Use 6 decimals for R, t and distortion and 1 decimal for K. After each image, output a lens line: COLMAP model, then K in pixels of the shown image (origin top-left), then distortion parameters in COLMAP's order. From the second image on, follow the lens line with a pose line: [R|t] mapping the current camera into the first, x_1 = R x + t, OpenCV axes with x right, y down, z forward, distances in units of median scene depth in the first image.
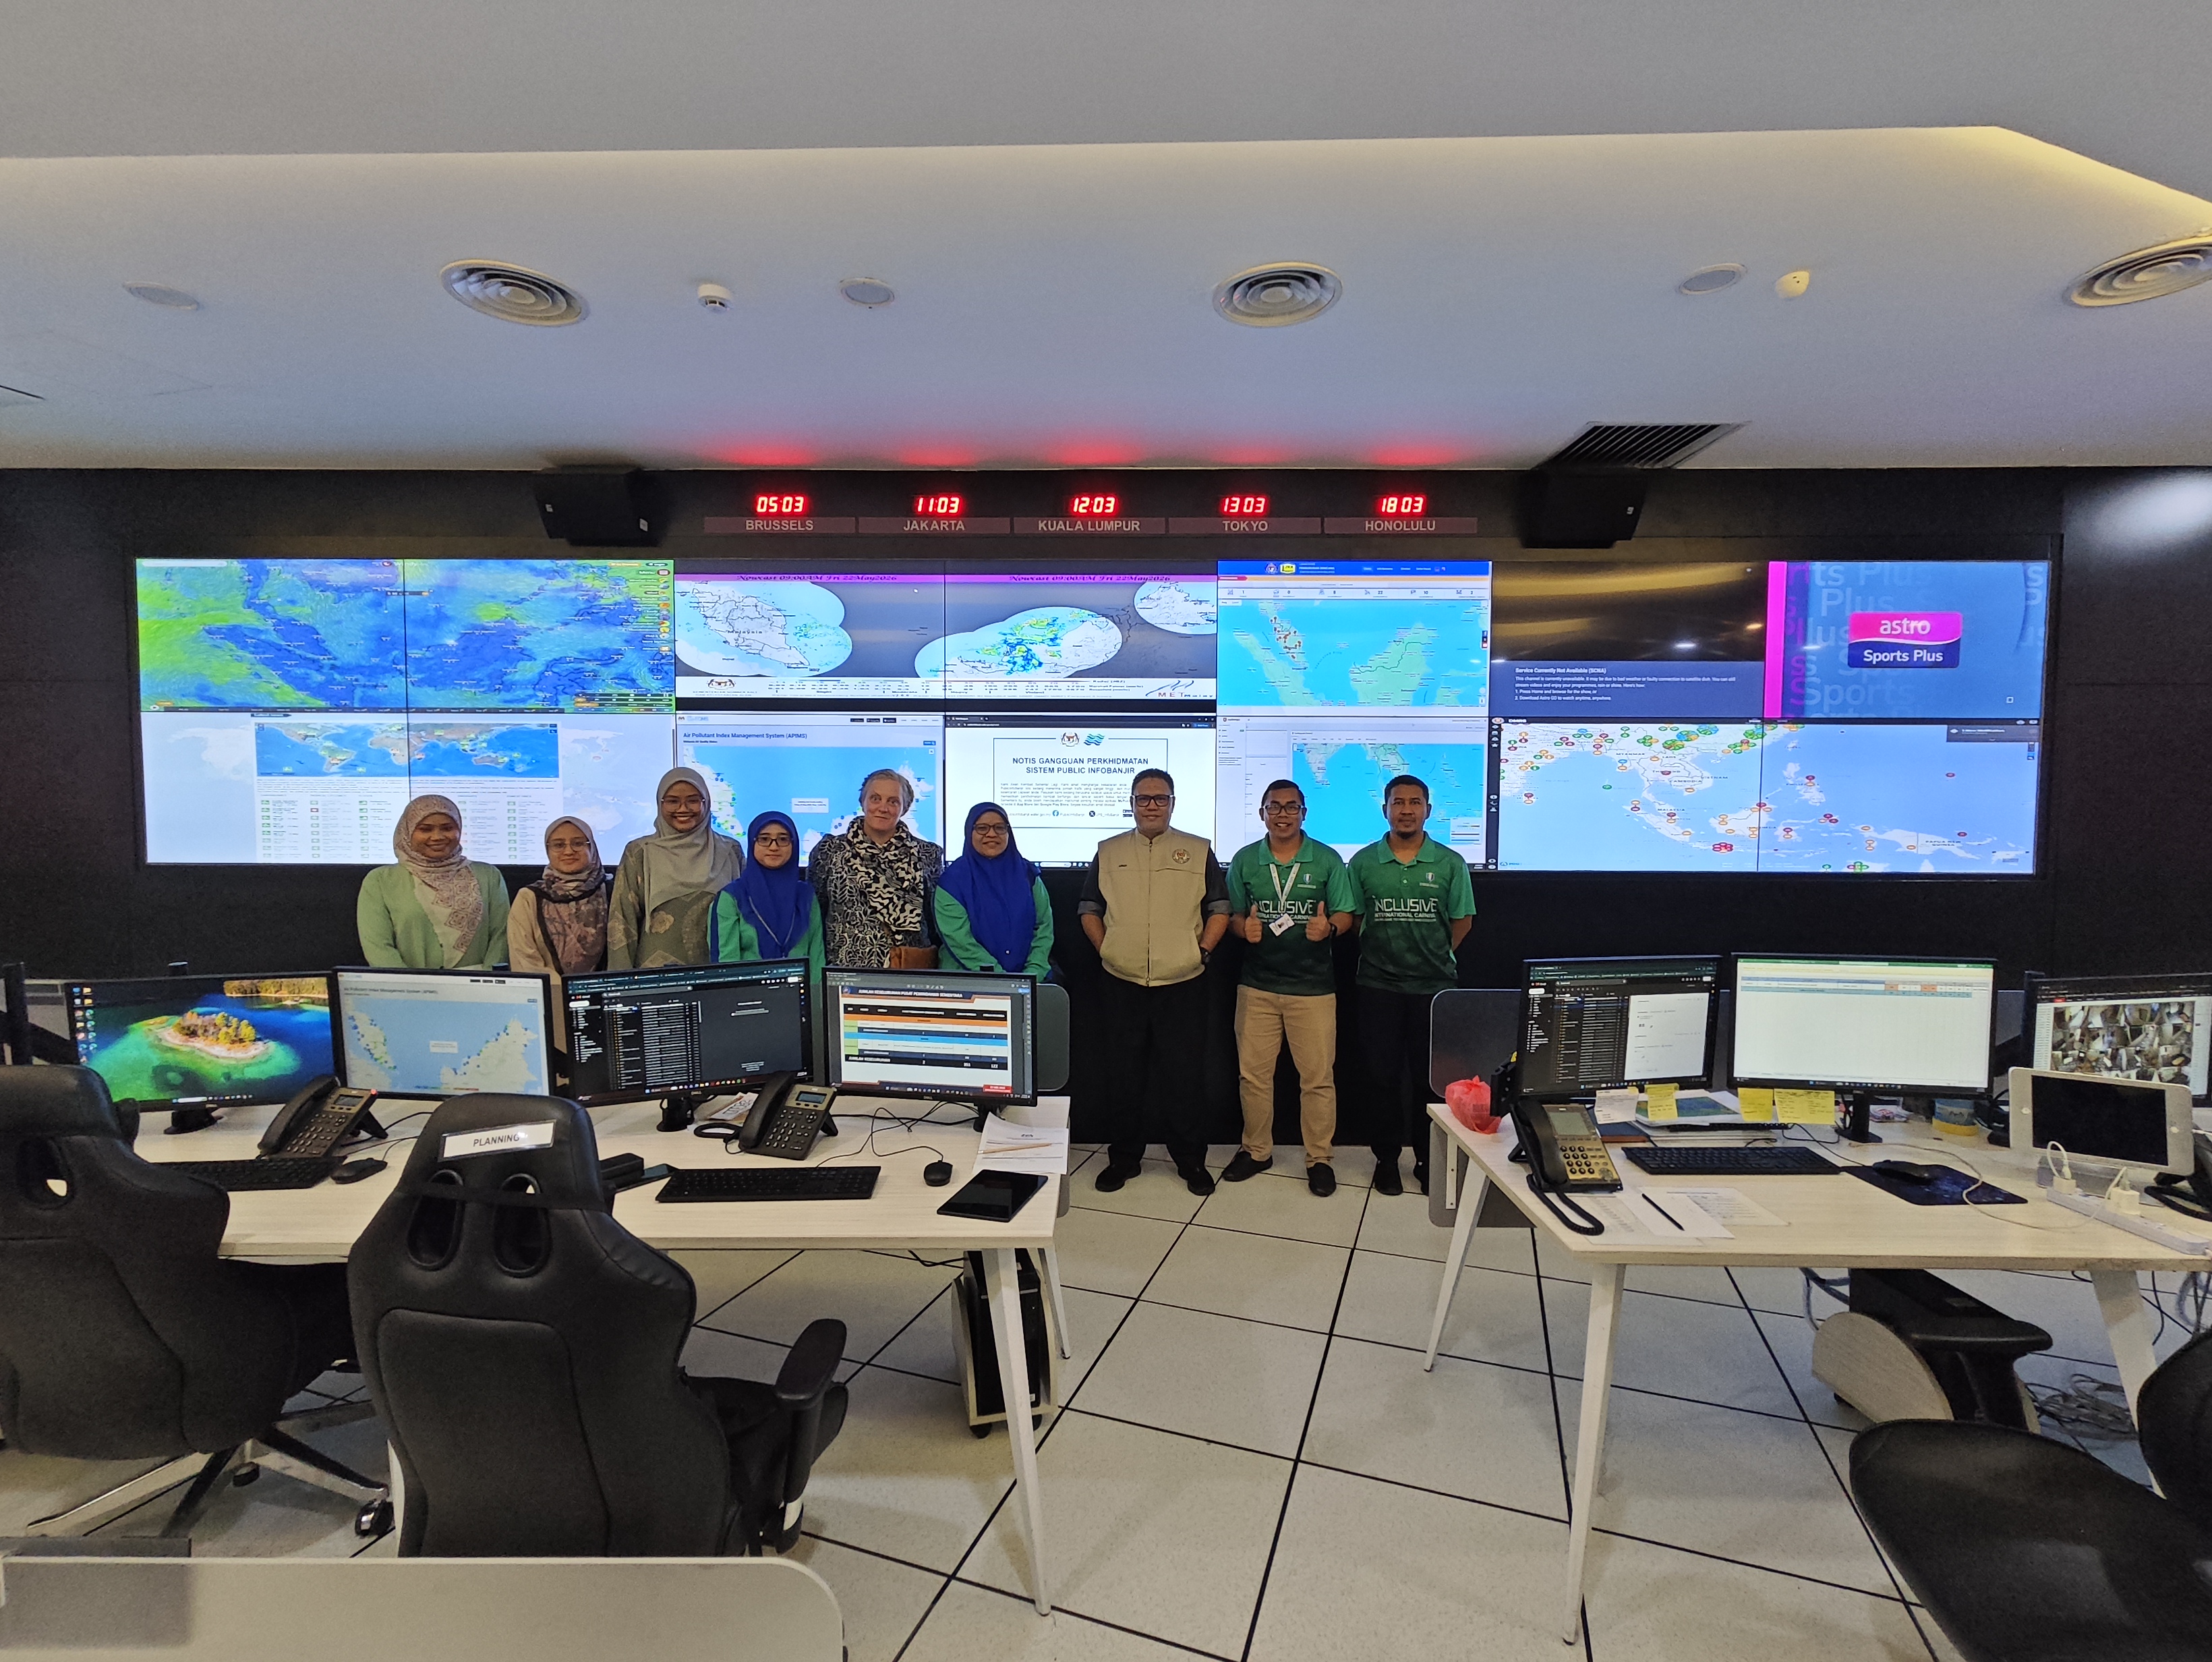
lens RADIAL K [[981.3, 0, 1109.2], [0, 981.3, 849.4], [0, 0, 1]] dist [0.000640, 0.000696]
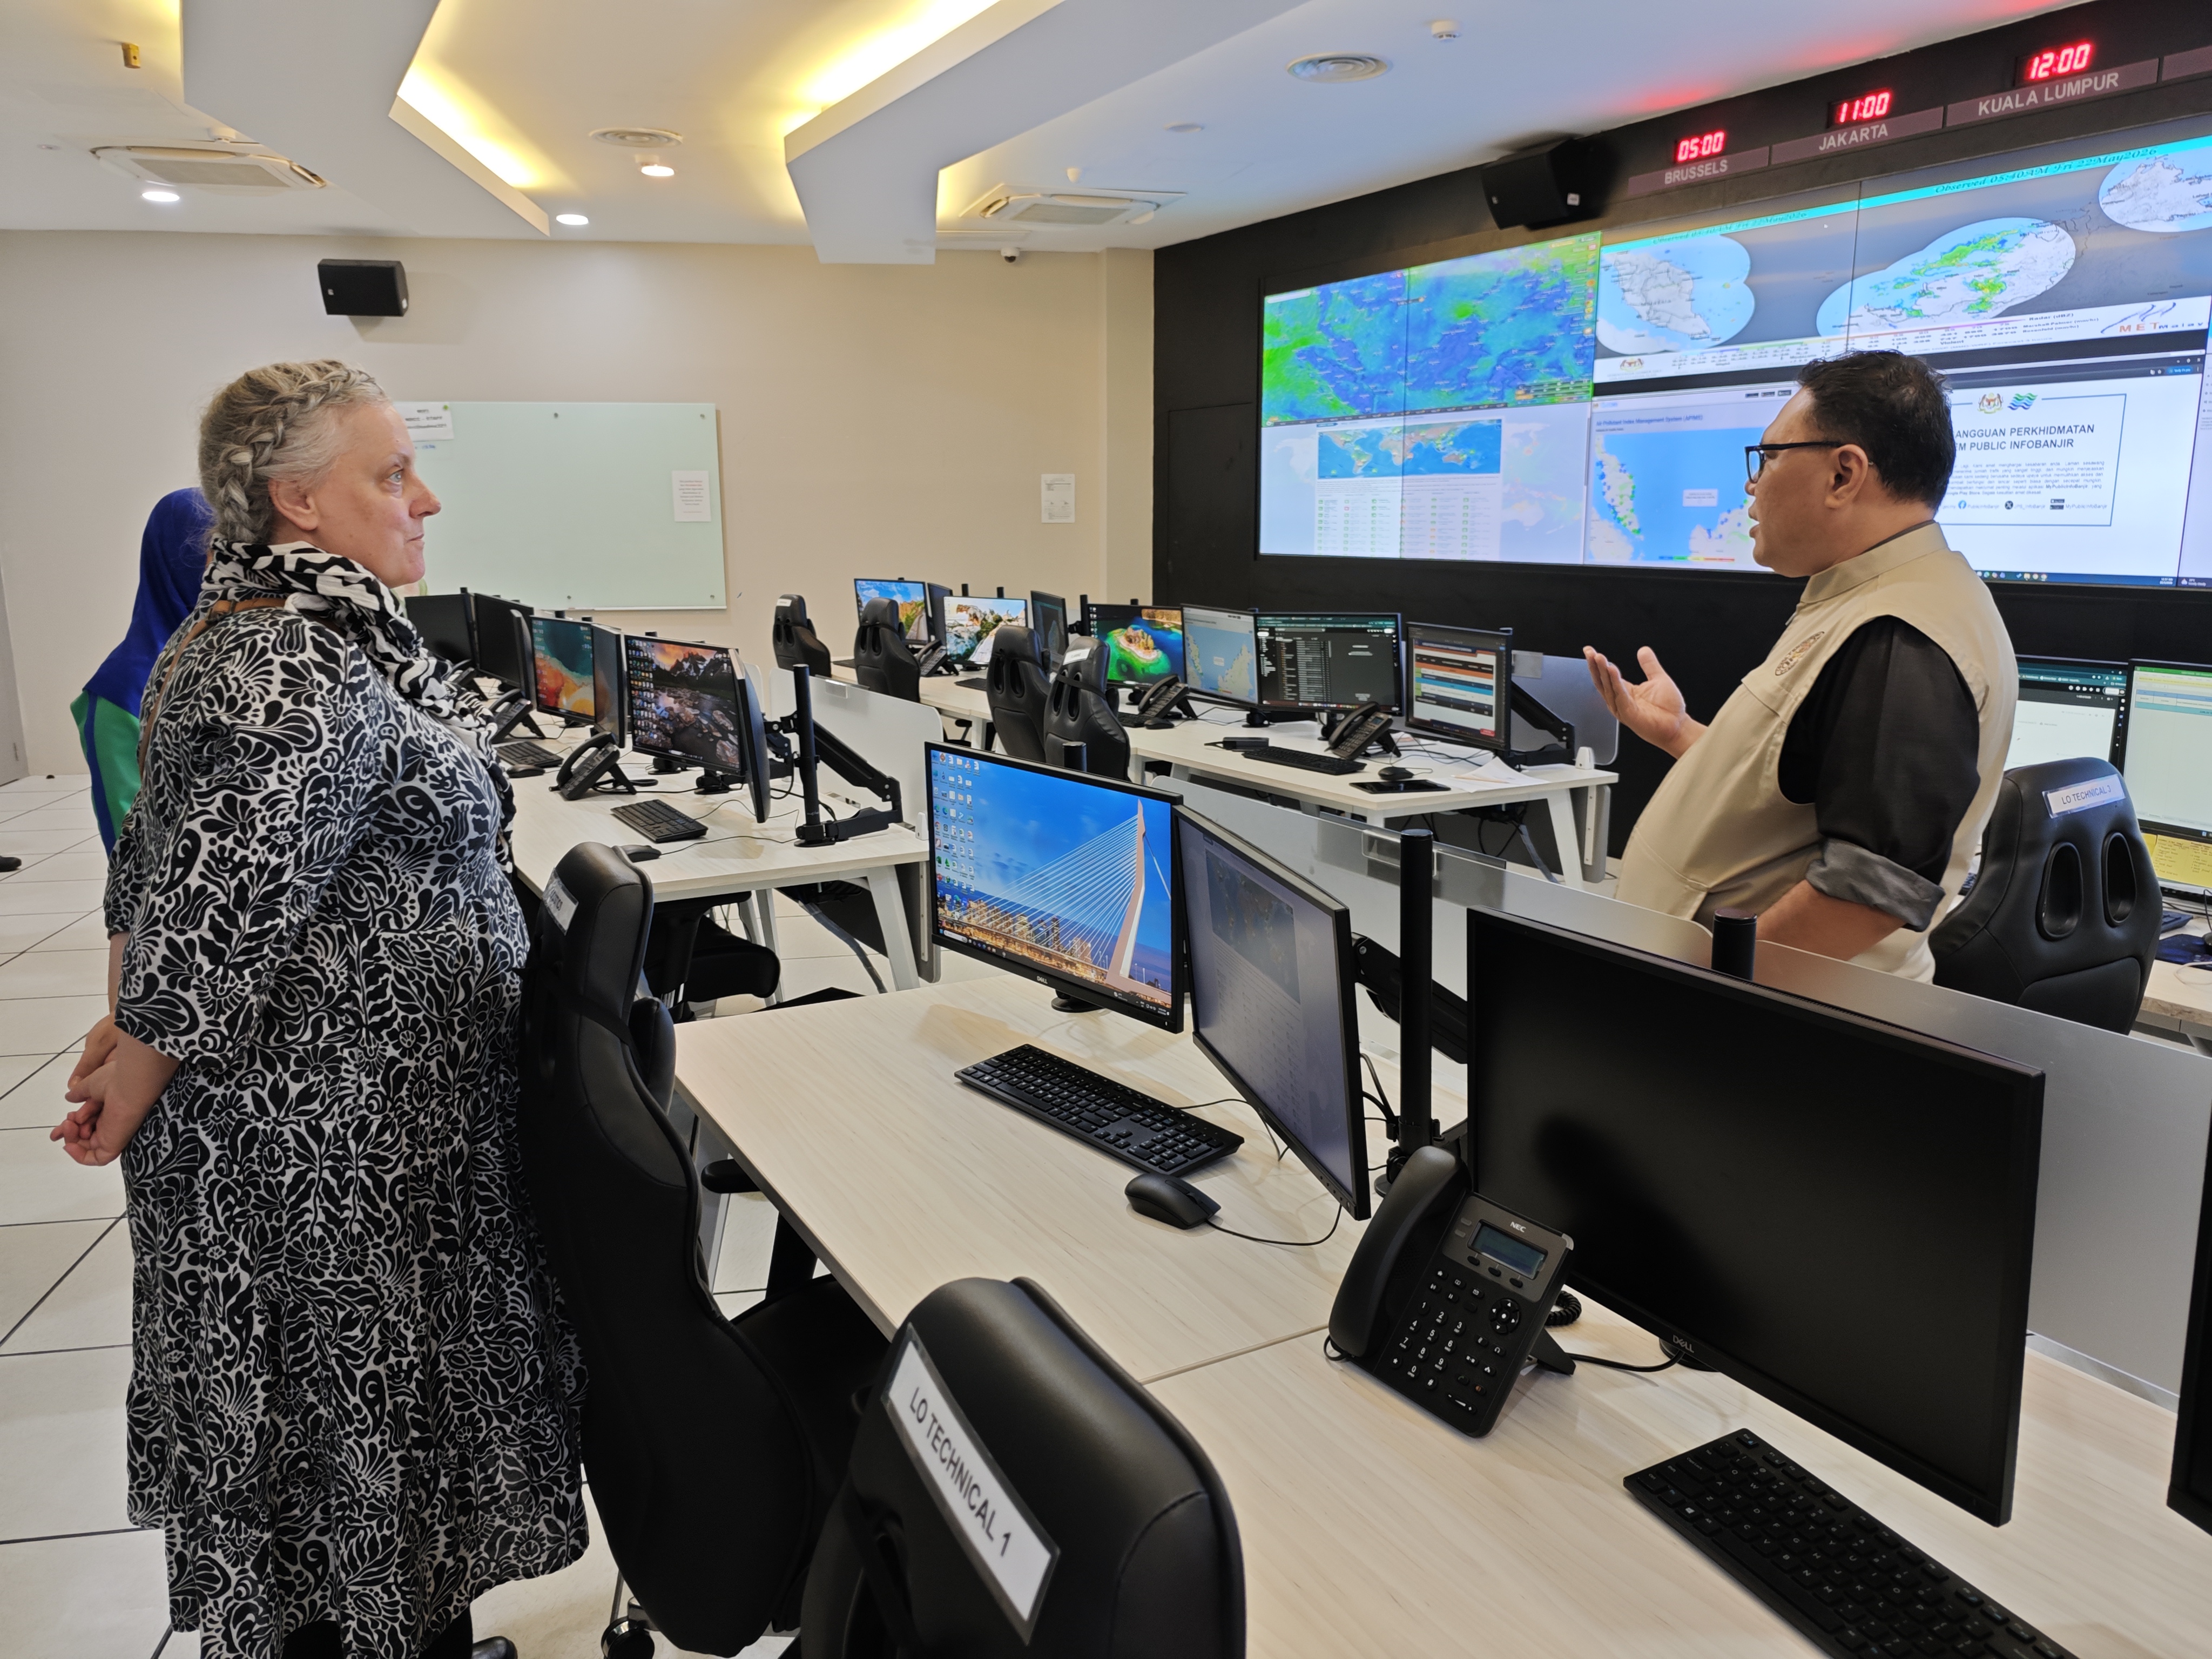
lens RADIAL K [[1624.3, 0, 1110.4], [0, 1624.3, 815.4], [0, 0, 1]] dist [0.014138, -0.024996]
pose [[0.507843, 0.153403, -0.847681, 0.708527], [-0.039515, 0.987129, 0.154965, 0.030593], [0.860543, -0.045202, 0.507368, -0.206350]]
